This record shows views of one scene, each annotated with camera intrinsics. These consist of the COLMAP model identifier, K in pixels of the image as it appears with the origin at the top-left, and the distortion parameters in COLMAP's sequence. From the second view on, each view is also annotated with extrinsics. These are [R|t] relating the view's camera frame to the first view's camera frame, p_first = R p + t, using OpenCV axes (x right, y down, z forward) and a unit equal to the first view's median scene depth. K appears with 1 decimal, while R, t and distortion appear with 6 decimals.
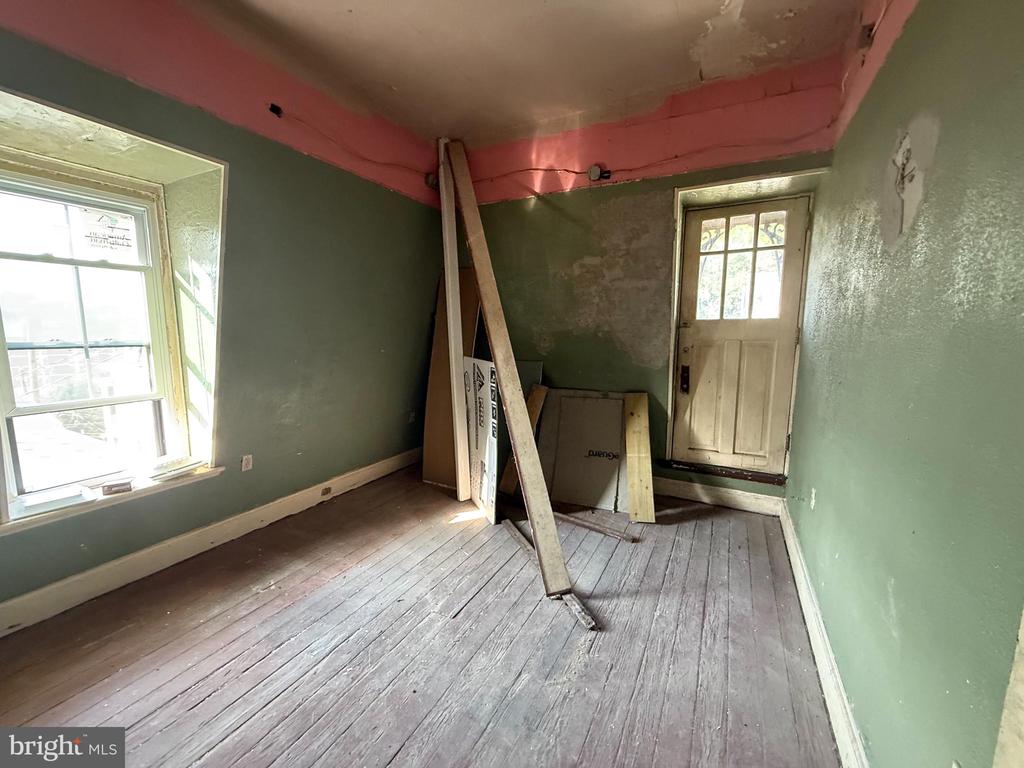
lens RADIAL K [[409.3, 0, 511.8], [0, 409.3, 378.7], [0, 0, 1]] dist [-0.003673, -0.000108]
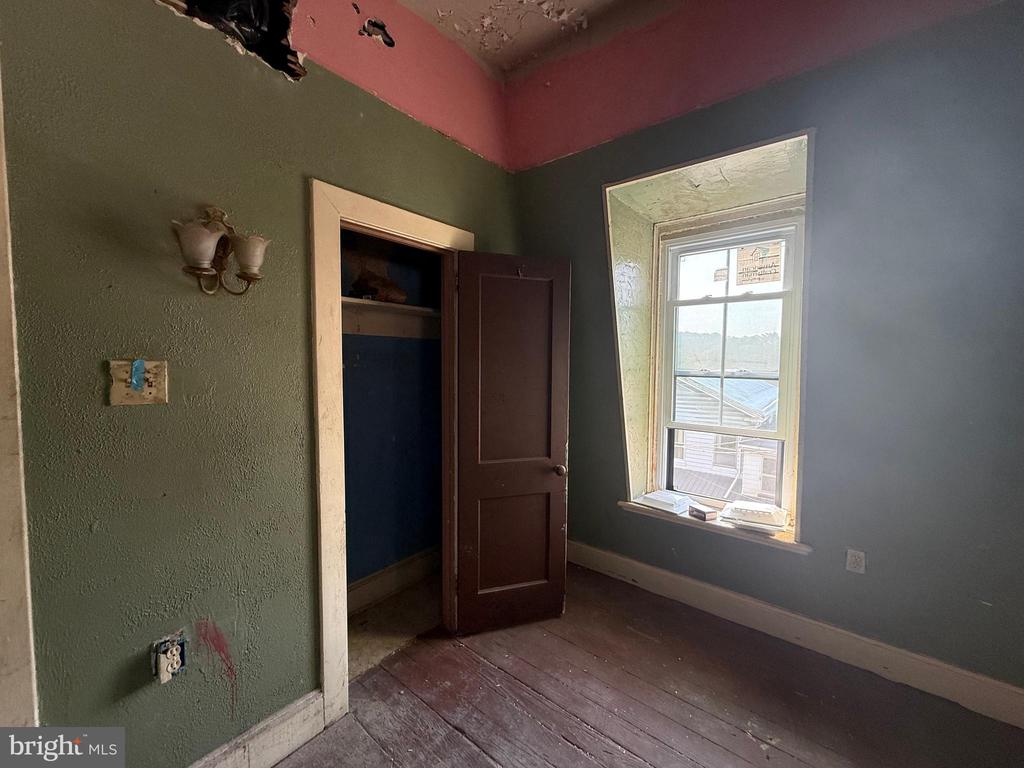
lens RADIAL K [[409.3, 0, 512.9], [0, 409.3, 380.8], [0, 0, 1]] dist [-0.003673, -0.000108]
pose [[-0.204124, 0.051145, -0.977608, 0.121237], [-0.119865, 0.989814, 0.076811, -0.083468], [0.971579, 0.132860, -0.195914, 0.660754]]
